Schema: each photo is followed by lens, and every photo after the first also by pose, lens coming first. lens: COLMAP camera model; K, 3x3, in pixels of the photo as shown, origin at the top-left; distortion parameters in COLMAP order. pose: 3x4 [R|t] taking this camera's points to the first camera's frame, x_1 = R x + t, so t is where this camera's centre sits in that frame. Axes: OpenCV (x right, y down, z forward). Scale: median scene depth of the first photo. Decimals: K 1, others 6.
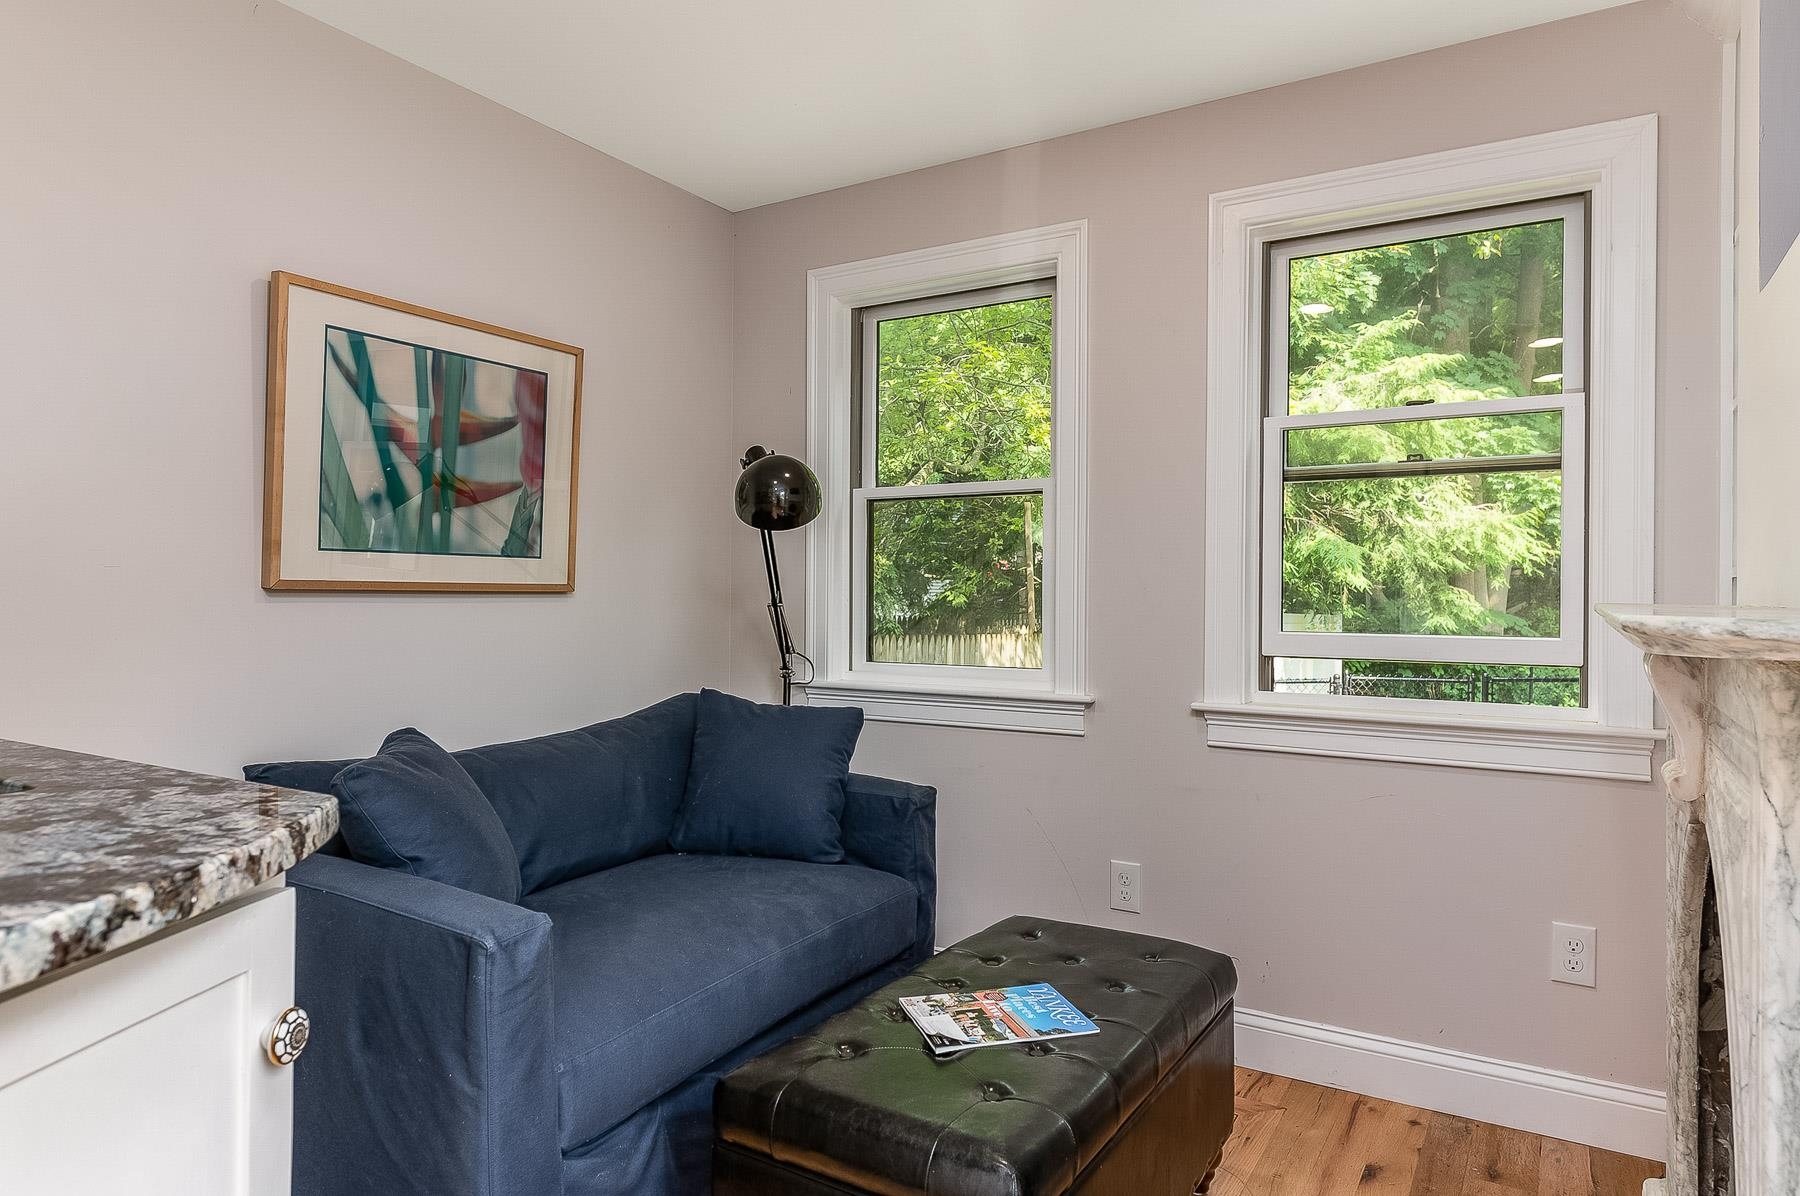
lens RADIAL K [[1098.0, 0, 899.6], [0, 1098.0, 593.0], [0, 0, 1]] dist [0.005176, -0.000676]
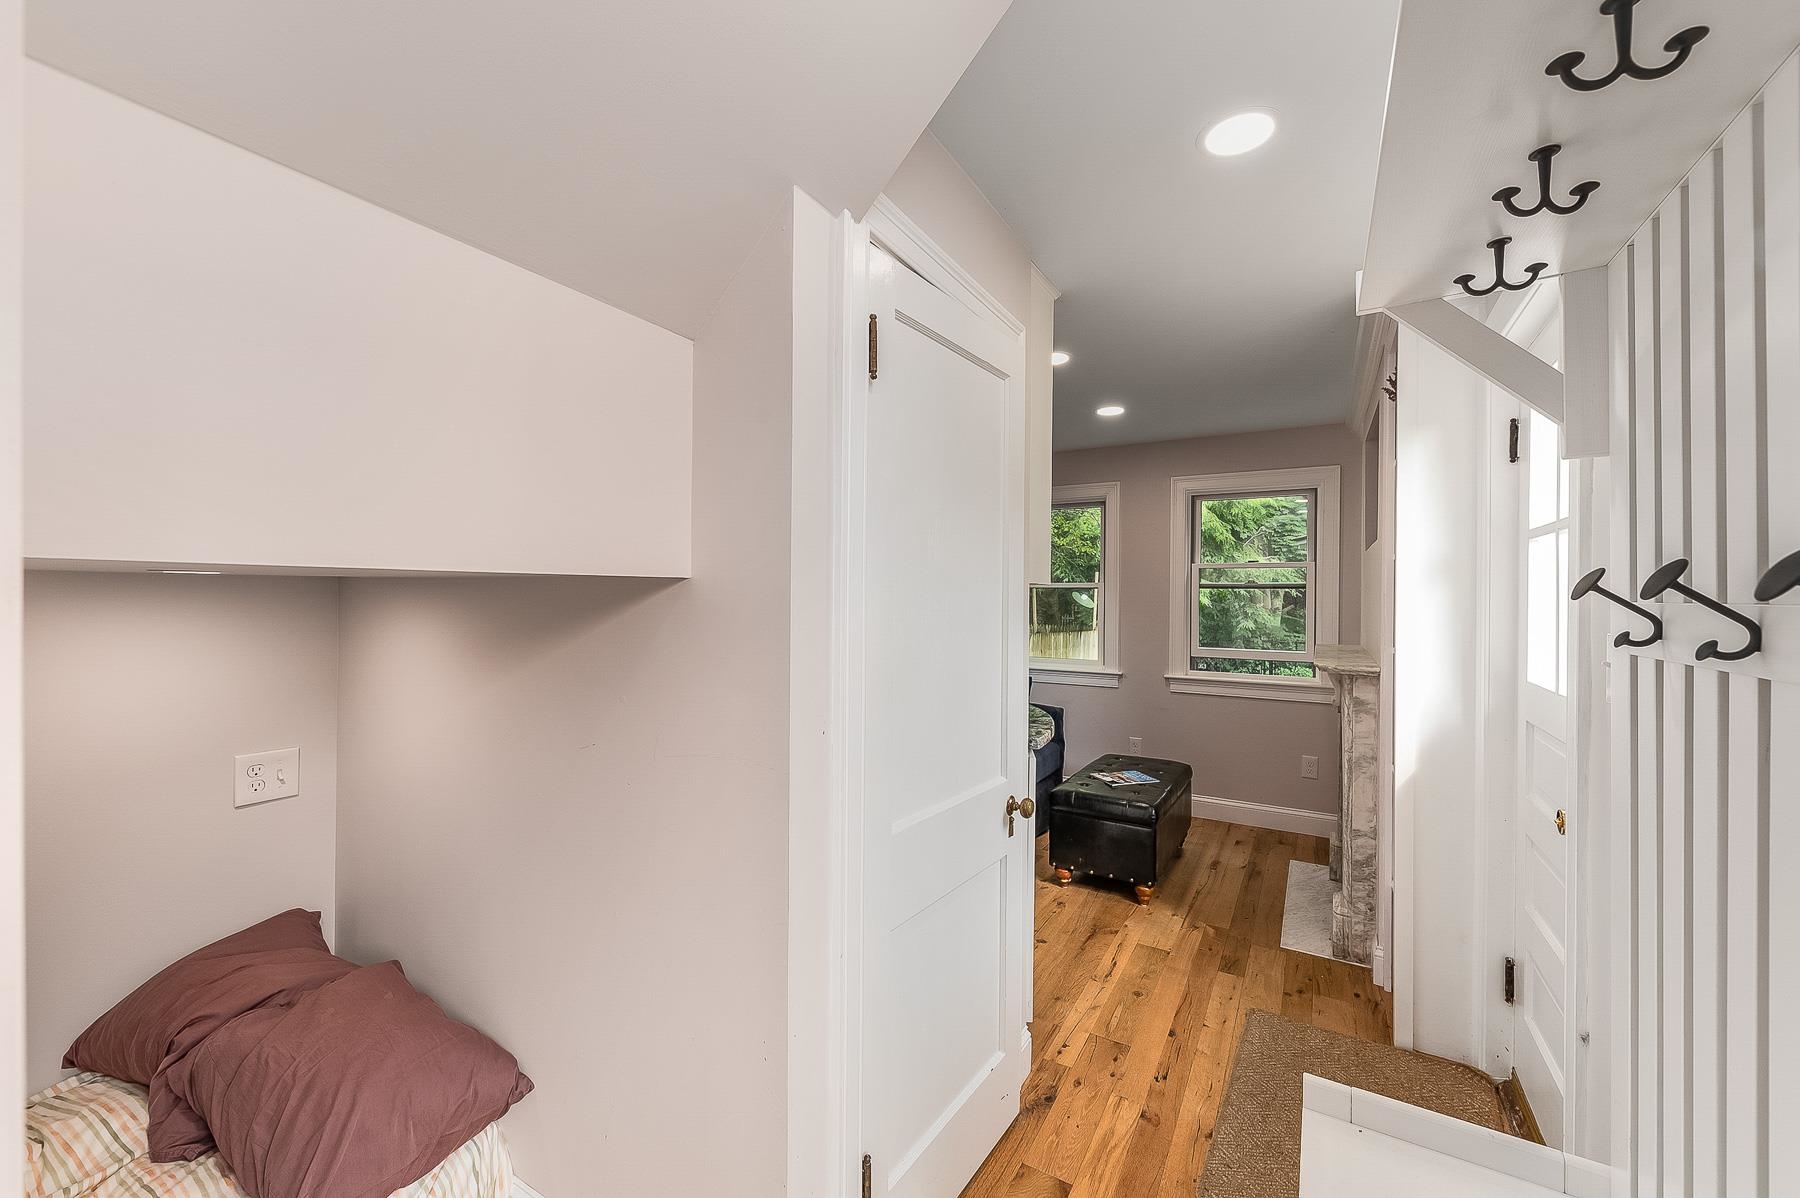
lens RADIAL K [[698.7, 0, 897.1], [0, 698.7, 599.5], [0, 0, 1]] dist [-0.000455, 0.000000]
pose [[1.000000, -0.000042, 0.000869, -0.397917], [0.000037, 0.999983, 0.005773, -0.096272], [-0.000870, -0.005773, 0.999983, -0.701155]]
